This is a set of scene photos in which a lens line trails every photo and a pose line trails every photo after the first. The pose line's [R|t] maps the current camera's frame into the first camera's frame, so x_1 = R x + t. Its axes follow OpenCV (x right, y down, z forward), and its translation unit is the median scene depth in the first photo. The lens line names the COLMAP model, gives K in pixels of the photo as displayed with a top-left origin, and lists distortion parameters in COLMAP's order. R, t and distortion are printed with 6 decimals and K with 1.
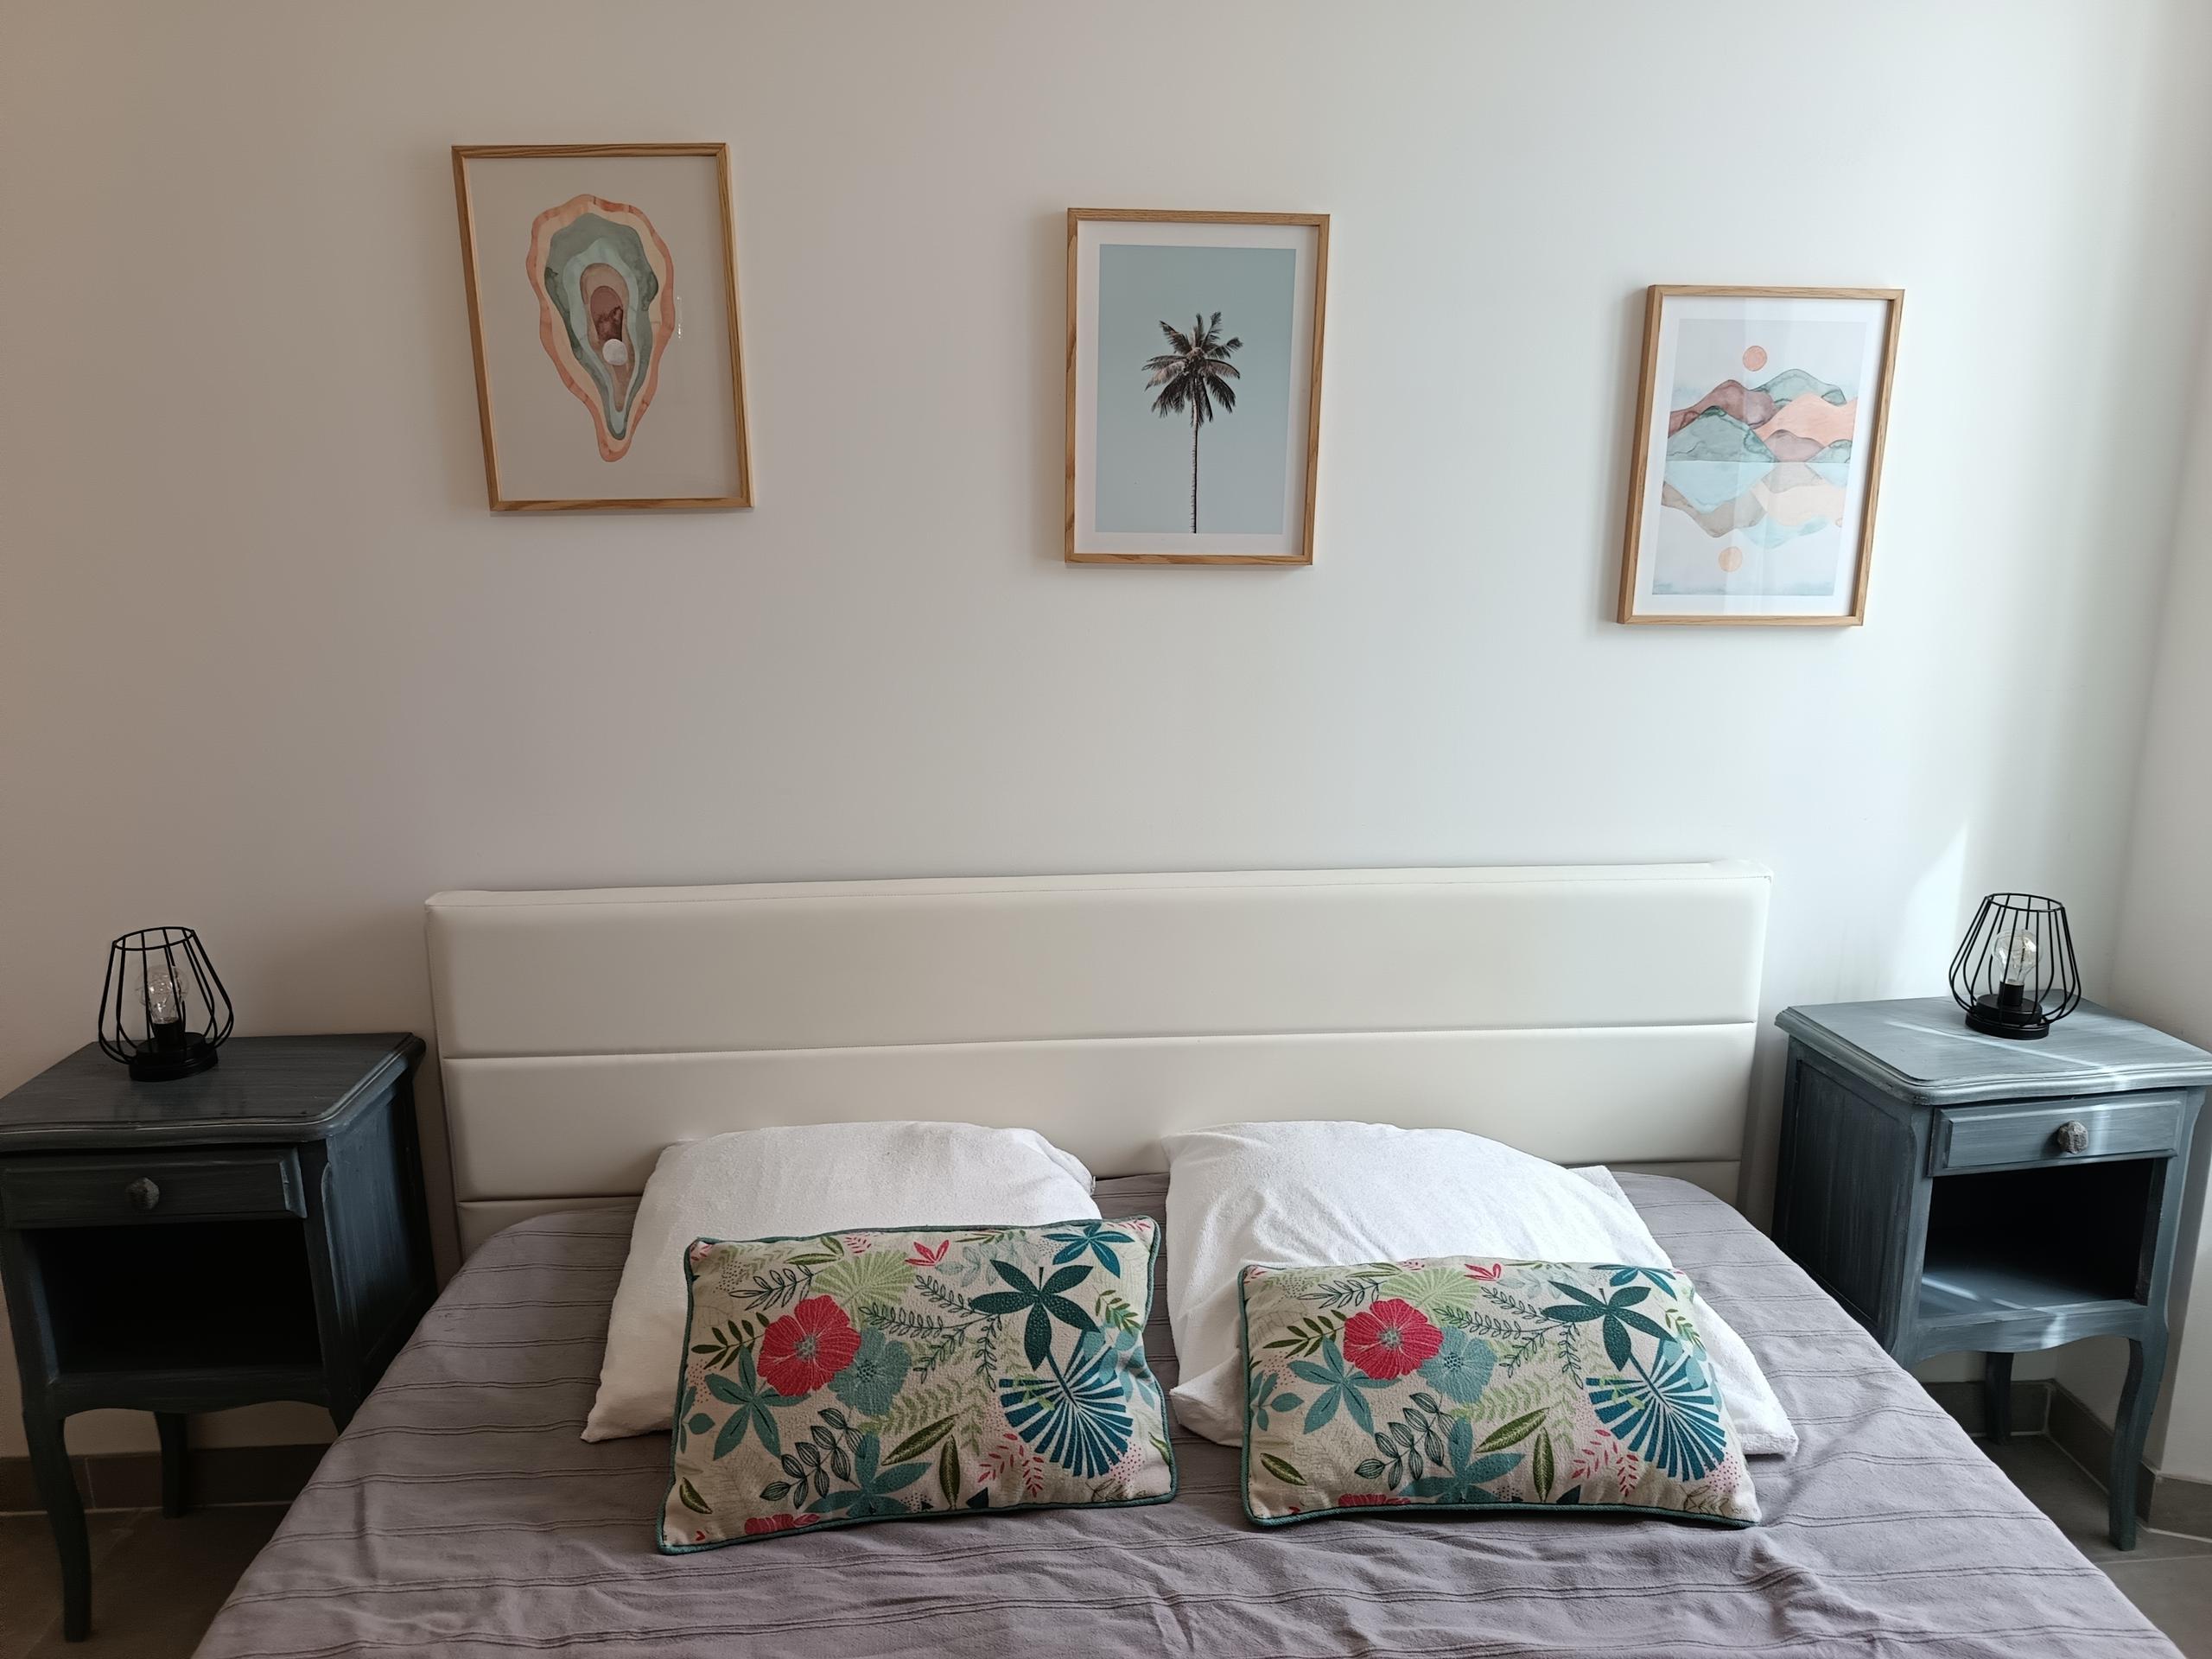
lens RADIAL K [[1553.7, 0, 1111.7], [0, 1553.7, 818.3], [0, 0, 1]] dist [0.053680, -0.062813]
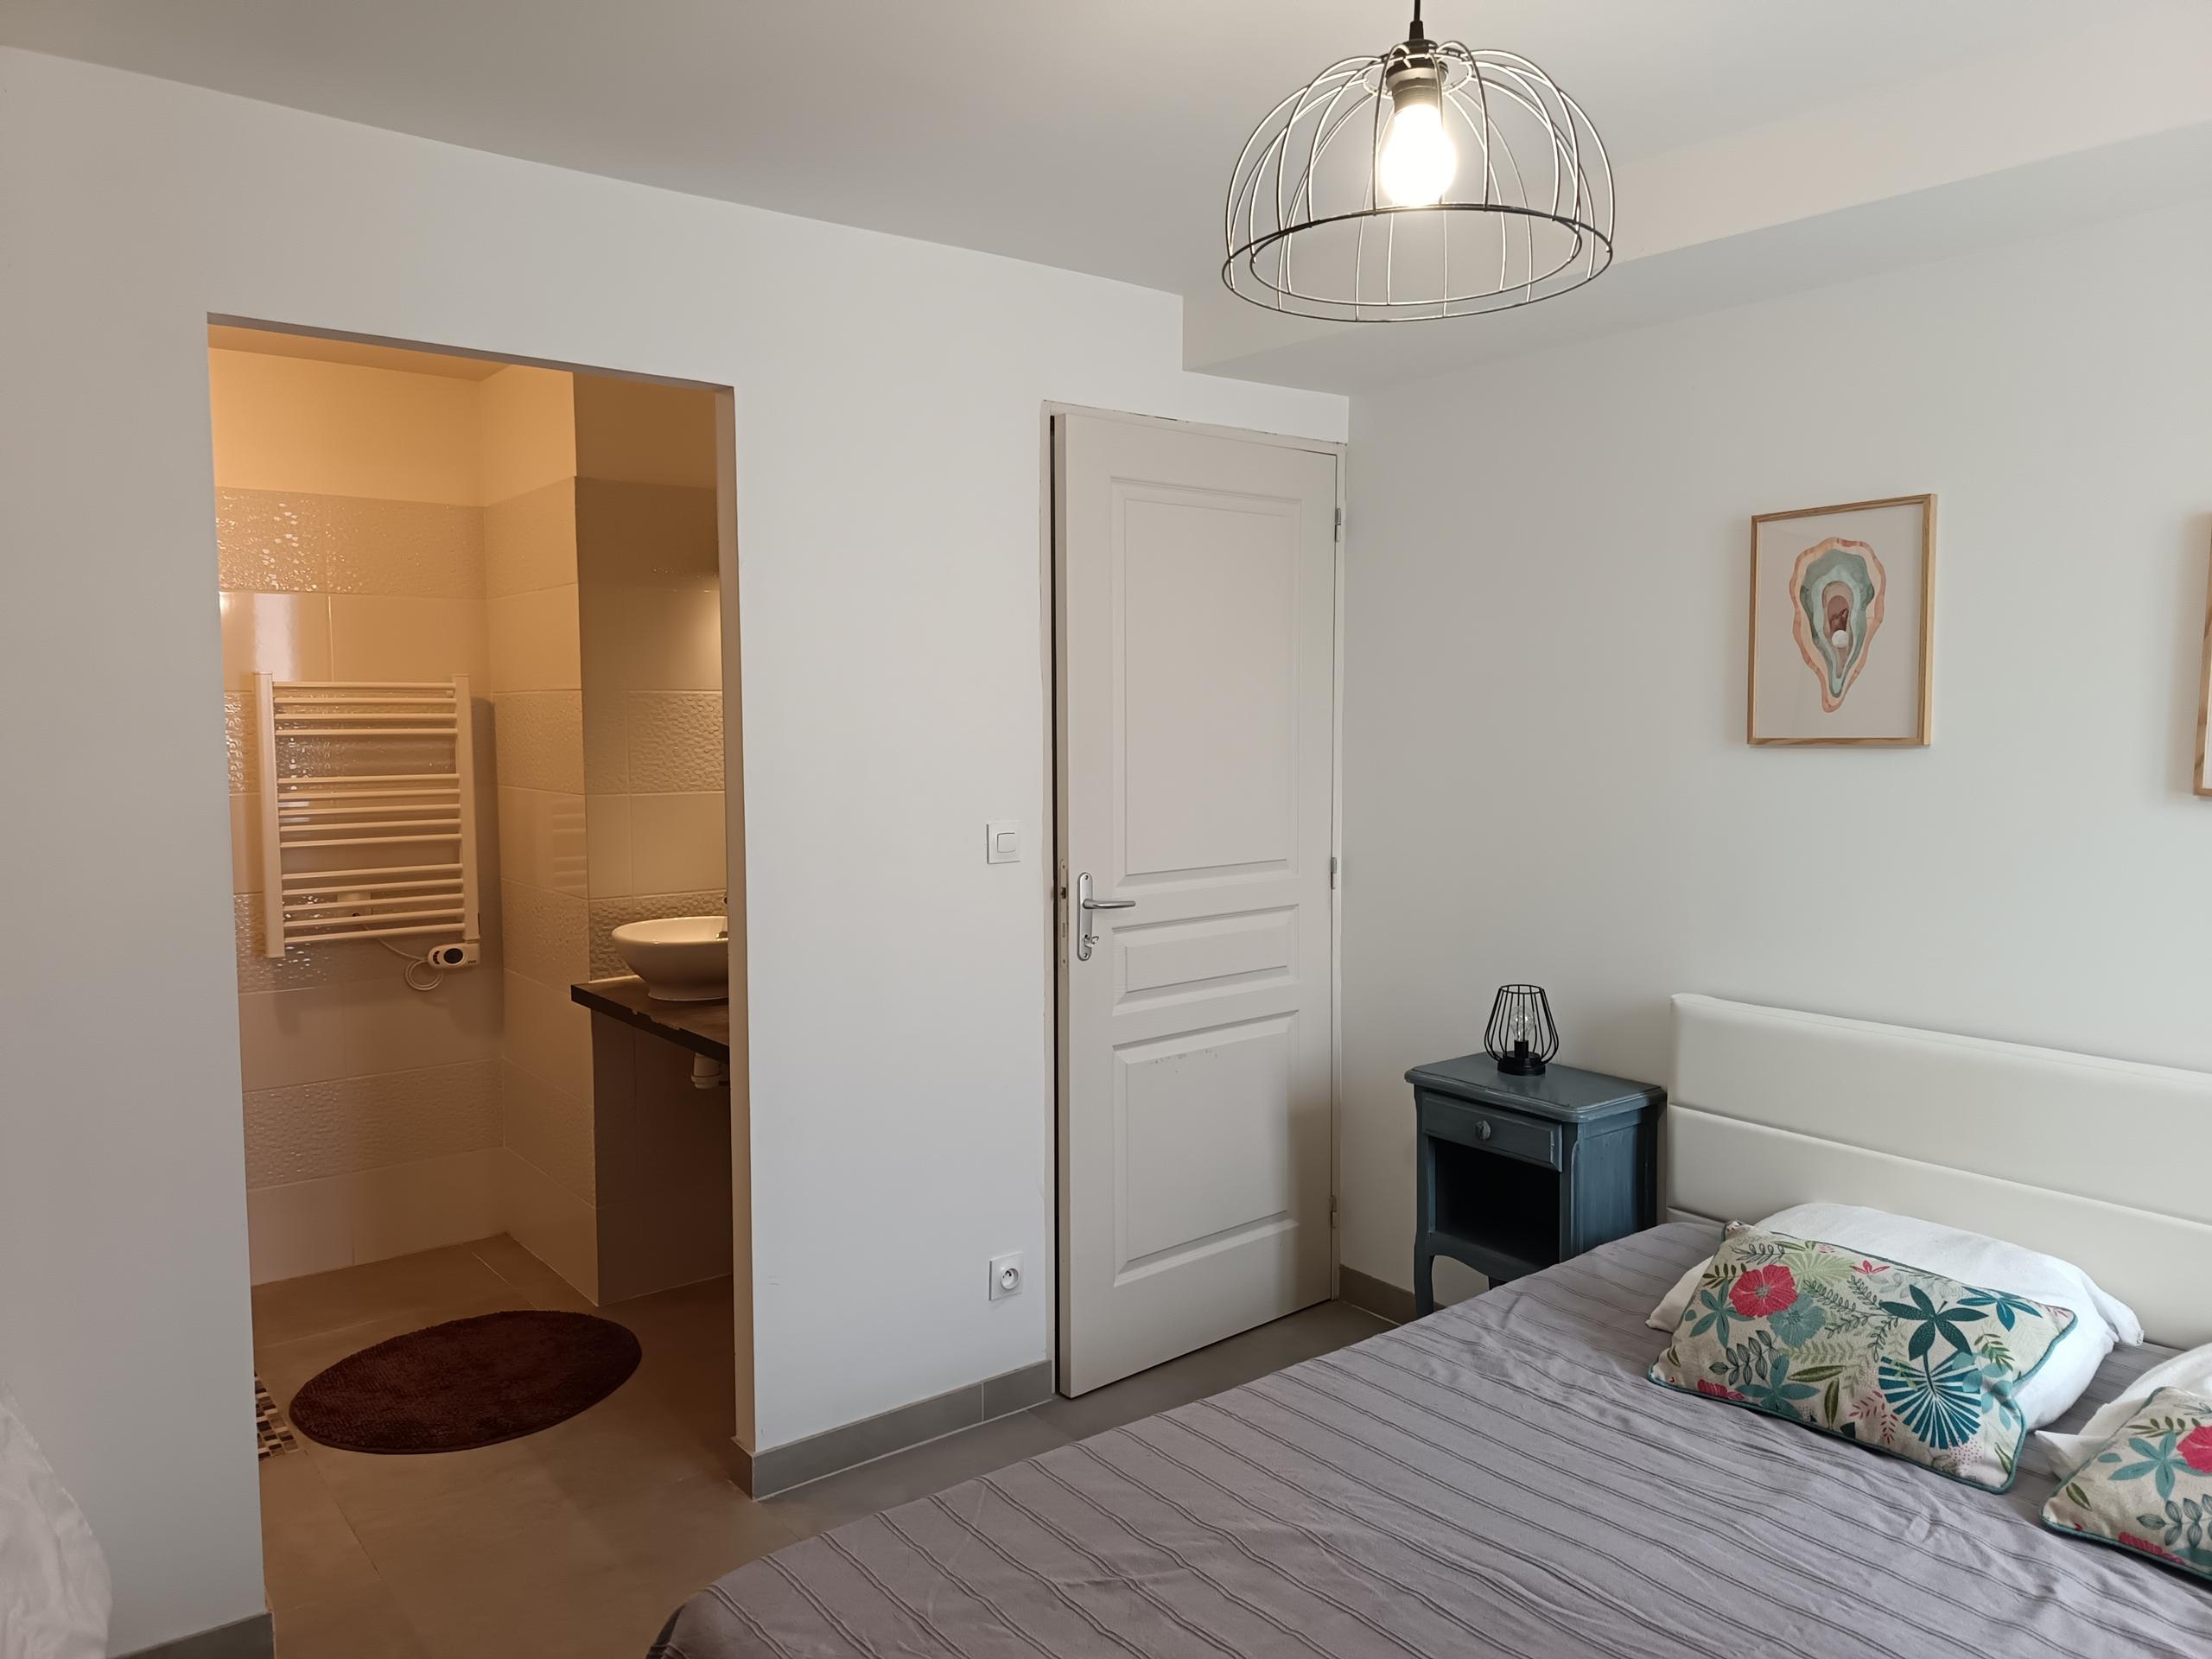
lens RADIAL K [[1553.7, 0, 1111.7], [0, 1553.7, 818.3], [0, 0, 1]] dist [0.053680, -0.062813]
pose [[0.570884, 0.064864, -0.818465, 0.652673], [-0.184411, 0.981533, -0.050840, 0.083354], [0.800053, 0.179958, 0.572303, -0.446641]]
